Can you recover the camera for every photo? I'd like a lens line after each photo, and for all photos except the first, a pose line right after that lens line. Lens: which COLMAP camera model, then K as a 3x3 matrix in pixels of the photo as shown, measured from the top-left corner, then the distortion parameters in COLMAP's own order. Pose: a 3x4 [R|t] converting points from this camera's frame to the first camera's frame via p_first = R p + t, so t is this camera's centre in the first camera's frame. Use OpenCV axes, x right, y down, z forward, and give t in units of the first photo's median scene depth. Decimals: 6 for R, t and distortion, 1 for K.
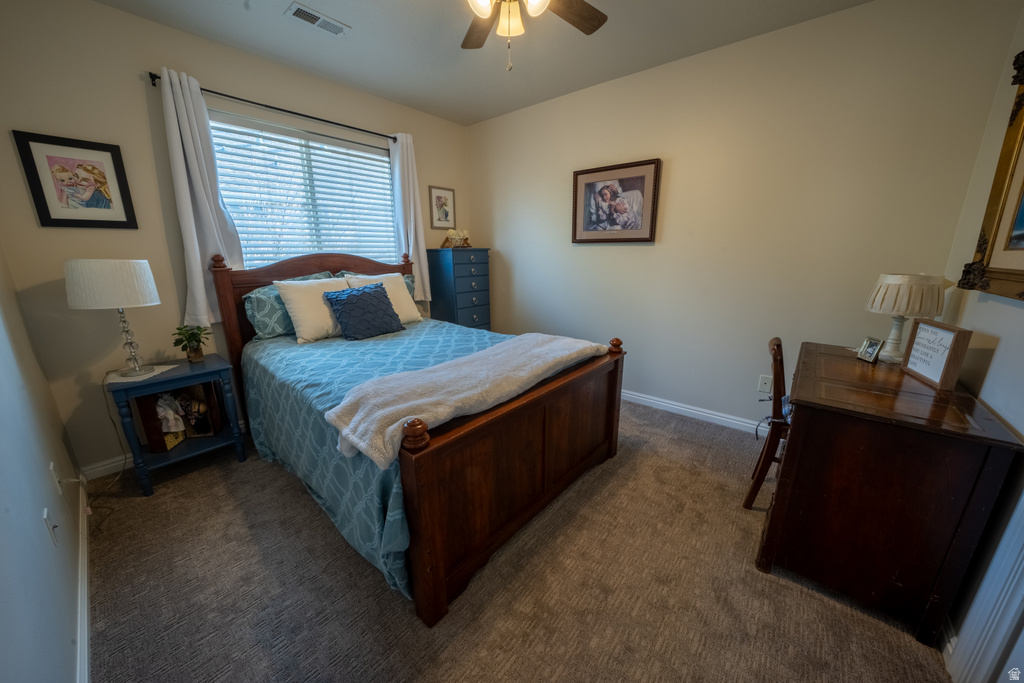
lens RADIAL K [[353.8, 0, 511.3], [0, 353.8, 341.9], [0, 0, 1]] dist [-0.026845, 0.003061]
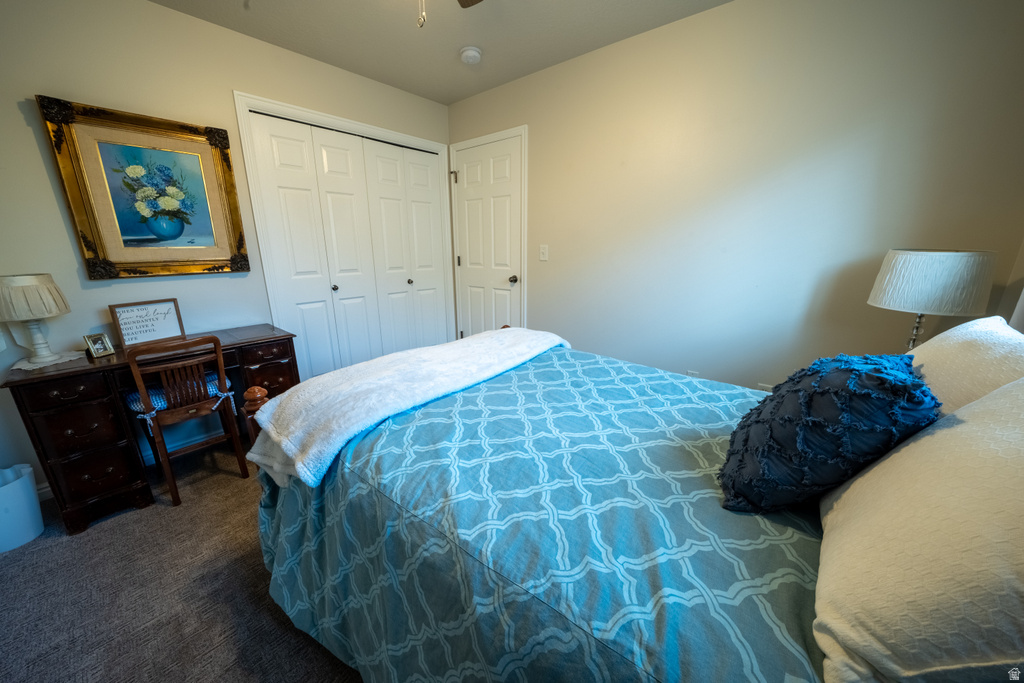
lens RADIAL K [[353.8, 0, 512.3], [0, 353.8, 341.5], [0, 0, 1]] dist [-0.026845, 0.003061]
pose [[-0.999704, 0.017901, -0.016494, -0.135858], [0.007227, 0.865335, 0.501141, -0.353399], [0.023244, 0.500874, -0.865208, 1.362301]]
